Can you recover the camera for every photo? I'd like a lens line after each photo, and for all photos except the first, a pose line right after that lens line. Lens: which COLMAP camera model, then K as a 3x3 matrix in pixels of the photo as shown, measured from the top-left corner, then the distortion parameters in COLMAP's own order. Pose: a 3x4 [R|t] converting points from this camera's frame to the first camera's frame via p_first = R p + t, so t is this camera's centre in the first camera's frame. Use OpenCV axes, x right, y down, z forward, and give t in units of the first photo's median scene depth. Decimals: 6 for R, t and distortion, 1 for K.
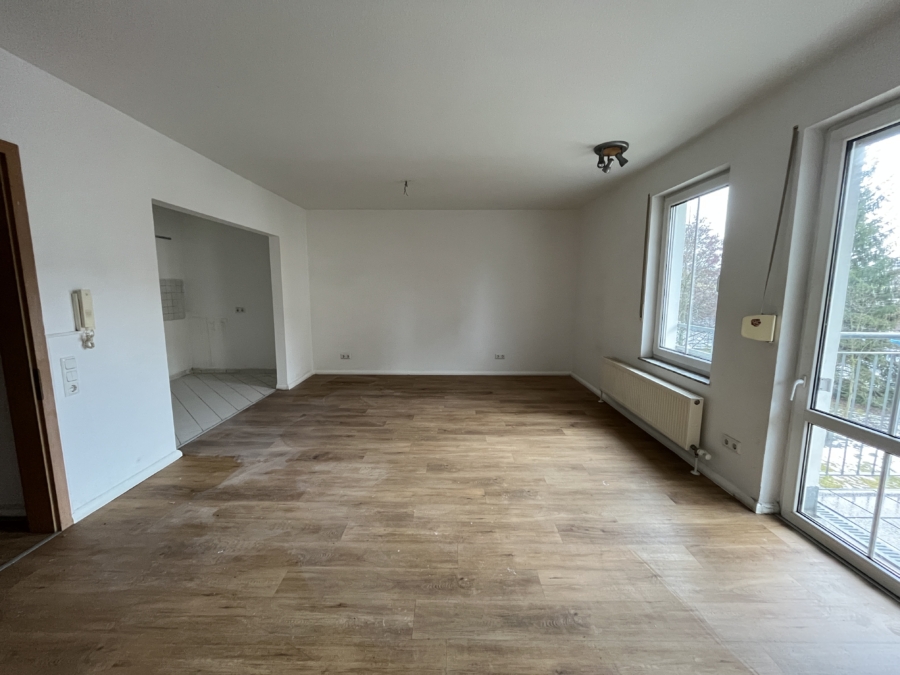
lens RADIAL K [[363.8, 0, 447.1], [0, 363.8, 334.5], [0, 0, 1]] dist [-0.001504, -0.000424]
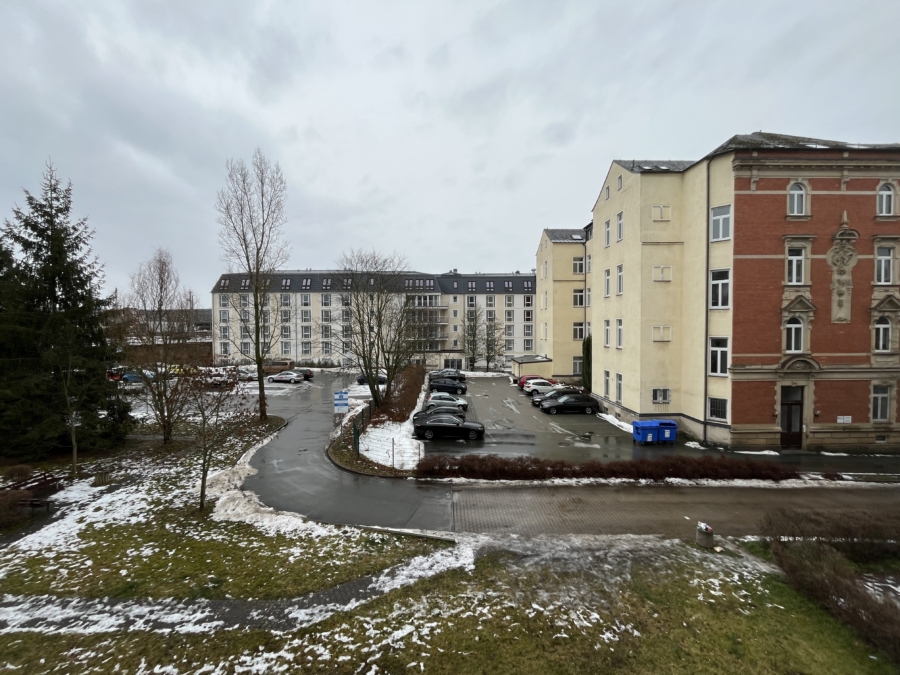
lens RADIAL K [[363.8, 0, 447.4], [0, 363.8, 336.4], [0, 0, 1]] dist [-0.001504, -0.000424]
pose [[-0.025376, -0.028165, 0.999281, 1.285607], [0.131694, 0.990797, 0.031270, -0.083610], [-0.990966, 0.132393, -0.021433, 0.419061]]
